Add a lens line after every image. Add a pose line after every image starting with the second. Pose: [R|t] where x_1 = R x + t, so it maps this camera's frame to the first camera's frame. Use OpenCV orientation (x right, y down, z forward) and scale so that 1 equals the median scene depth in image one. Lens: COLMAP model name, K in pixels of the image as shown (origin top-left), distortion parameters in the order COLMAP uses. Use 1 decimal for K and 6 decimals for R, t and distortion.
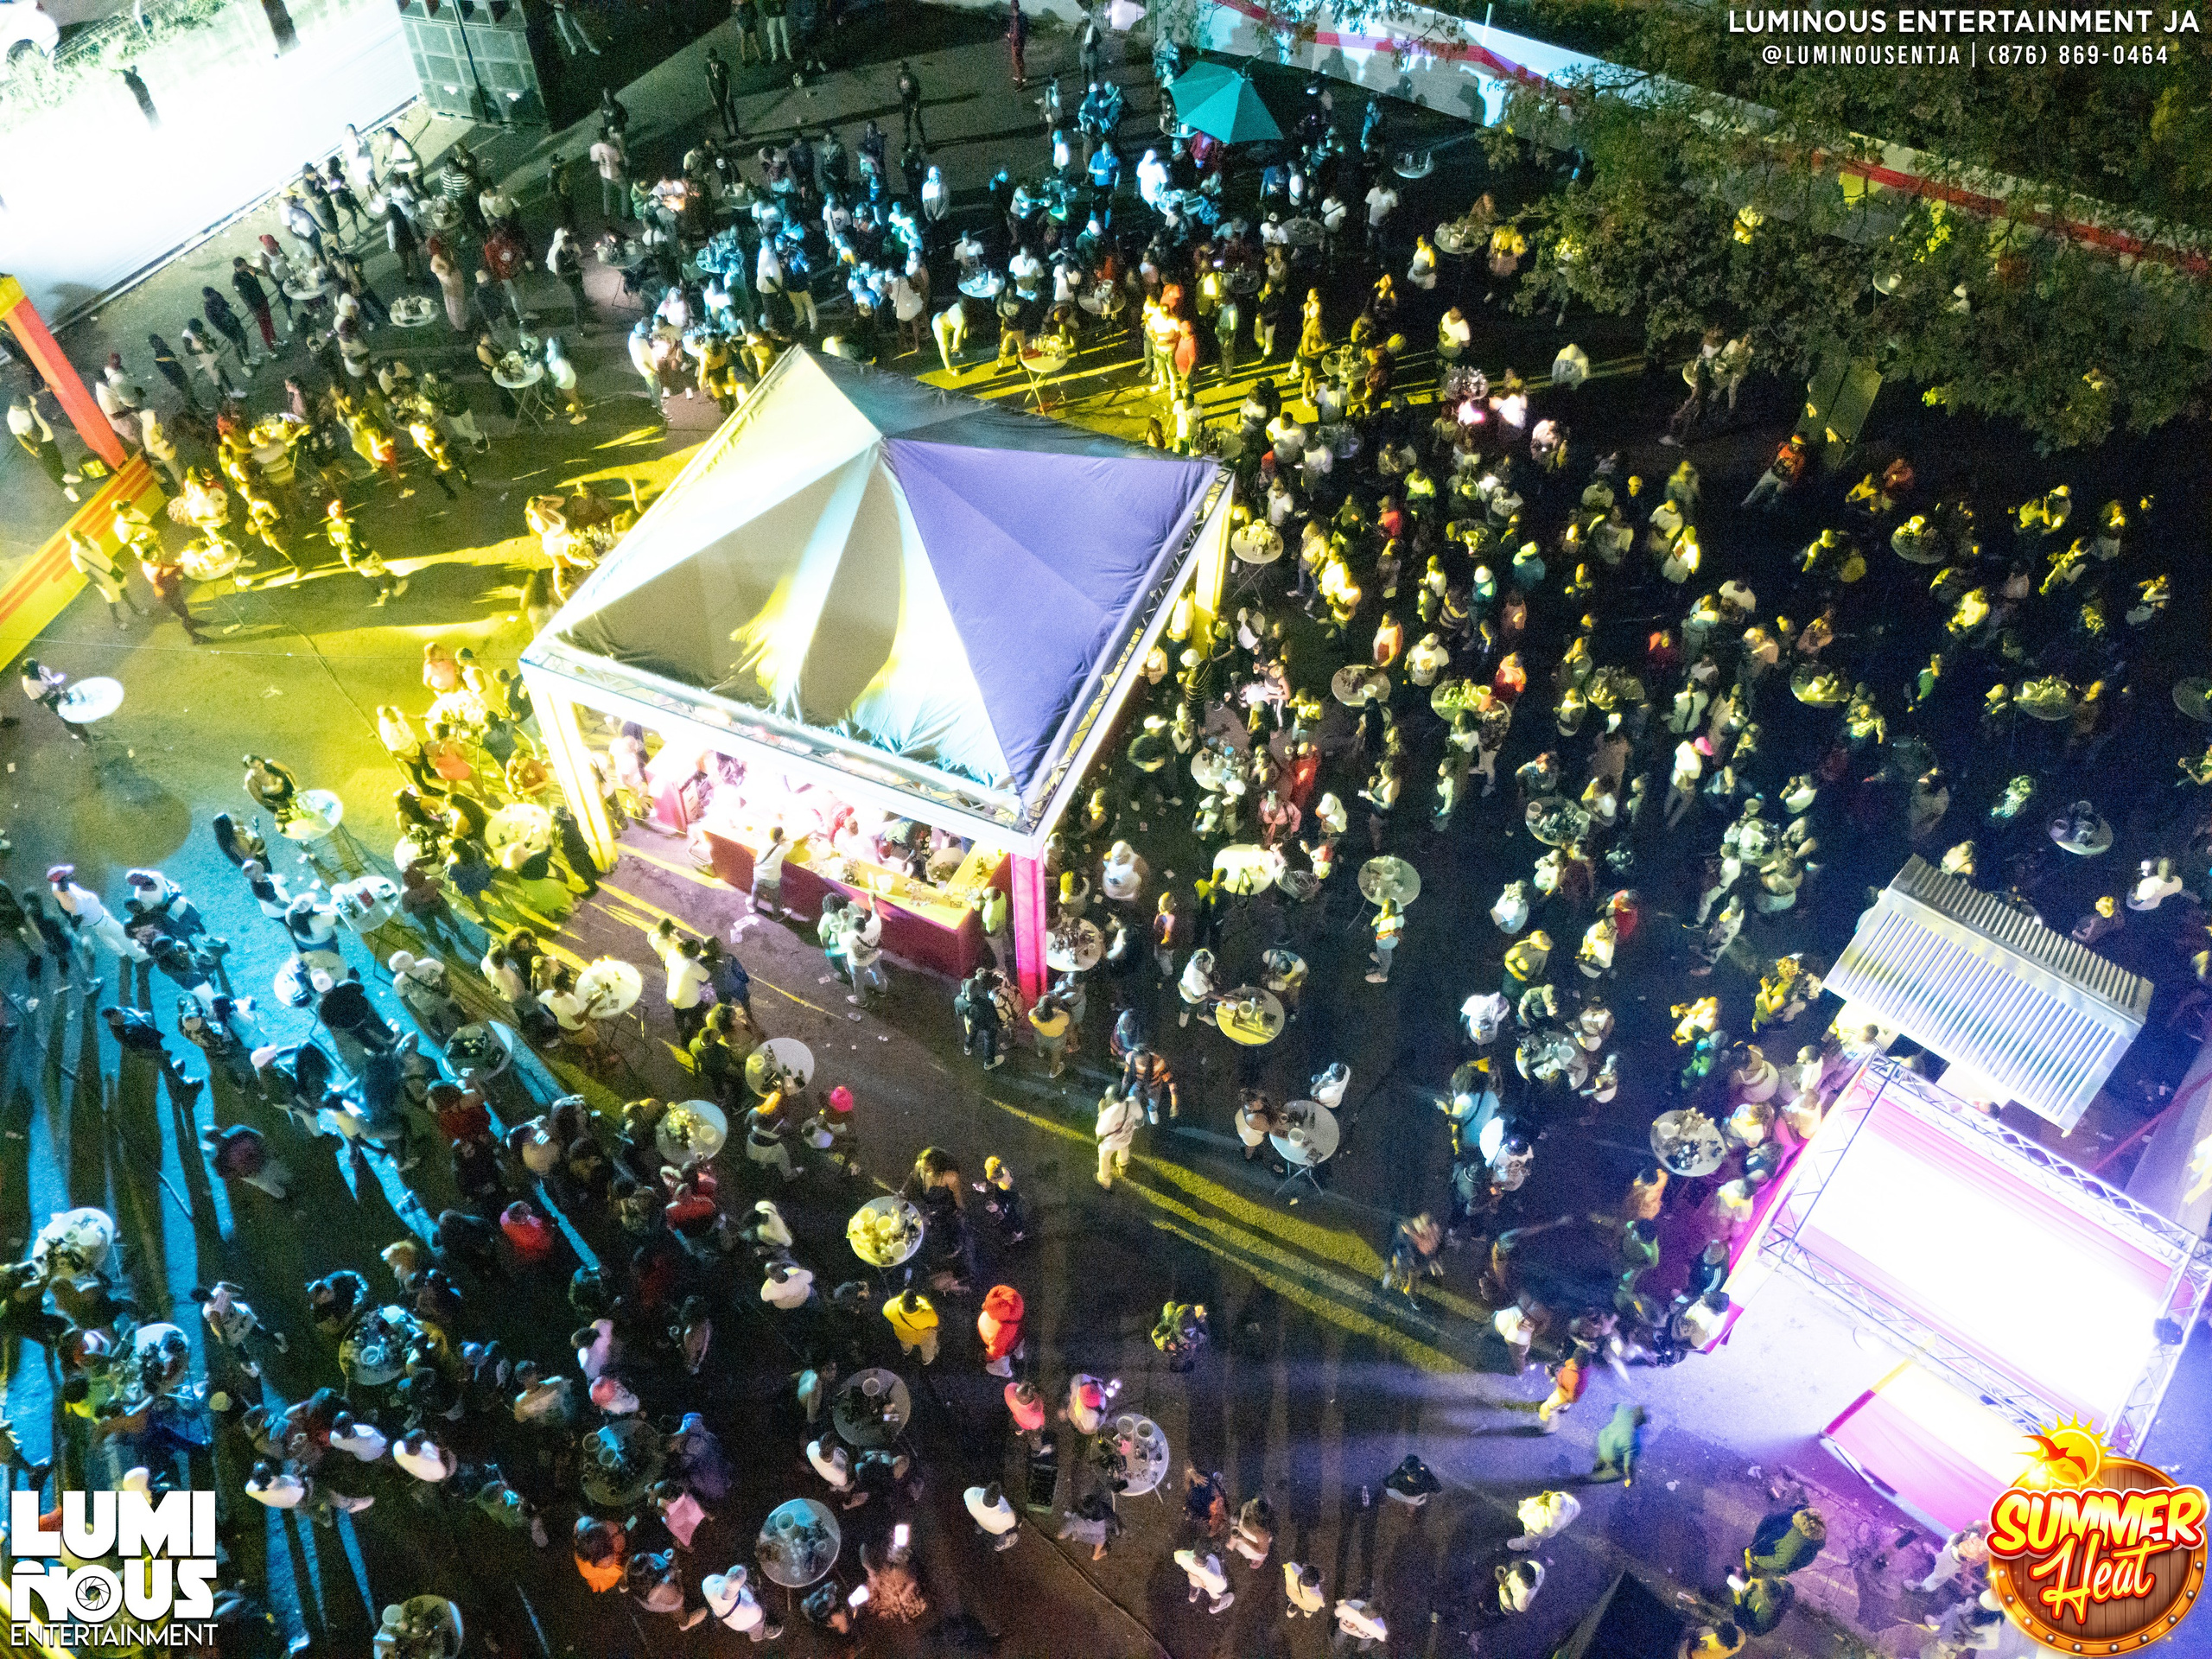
lens RADIAL K [[1626.1, 0, 1103.1], [0, 1626.1, 832.0], [0, 0, 1]] dist [0.003219, -0.001853]
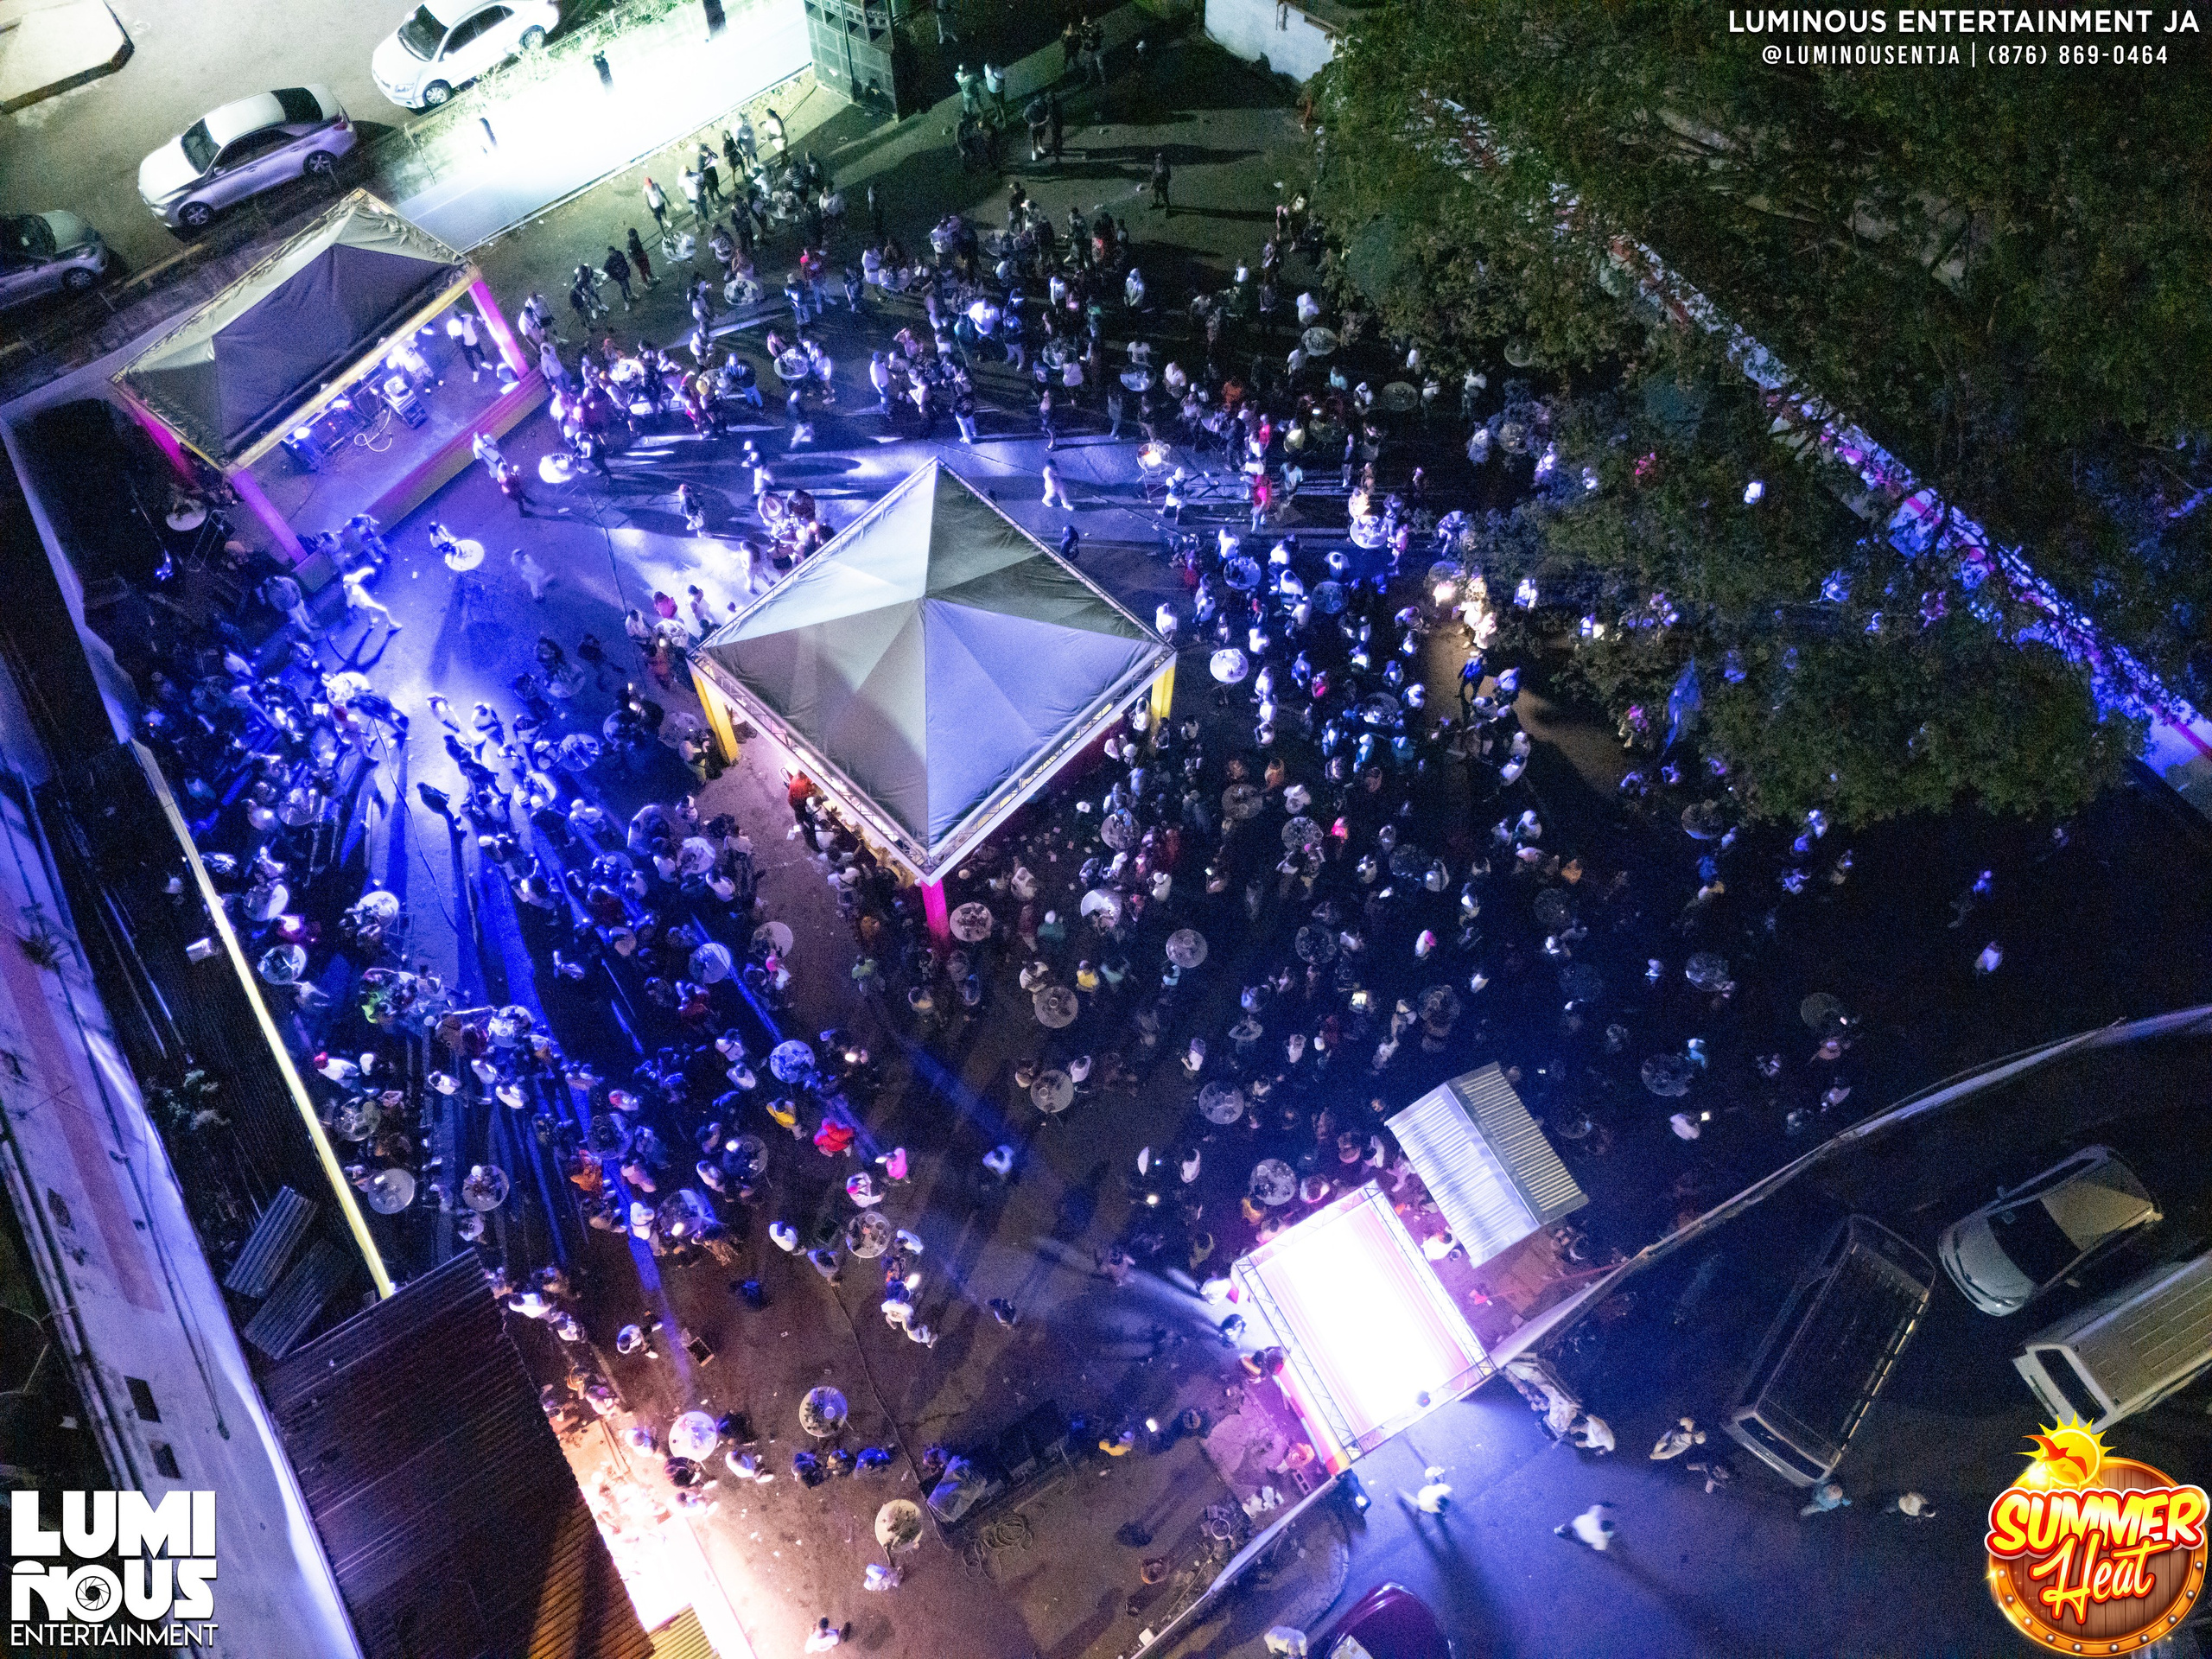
lens RADIAL K [[1626.1, 0, 1103.1], [0, 1626.1, 832.0], [0, 0, 1]] dist [0.003219, -0.001853]
pose [[0.930603, 0.326464, -0.165529, 0.255887], [-0.286270, 0.930953, 0.226661, -0.312951], [0.228096, -0.163545, 0.959805, -0.350004]]
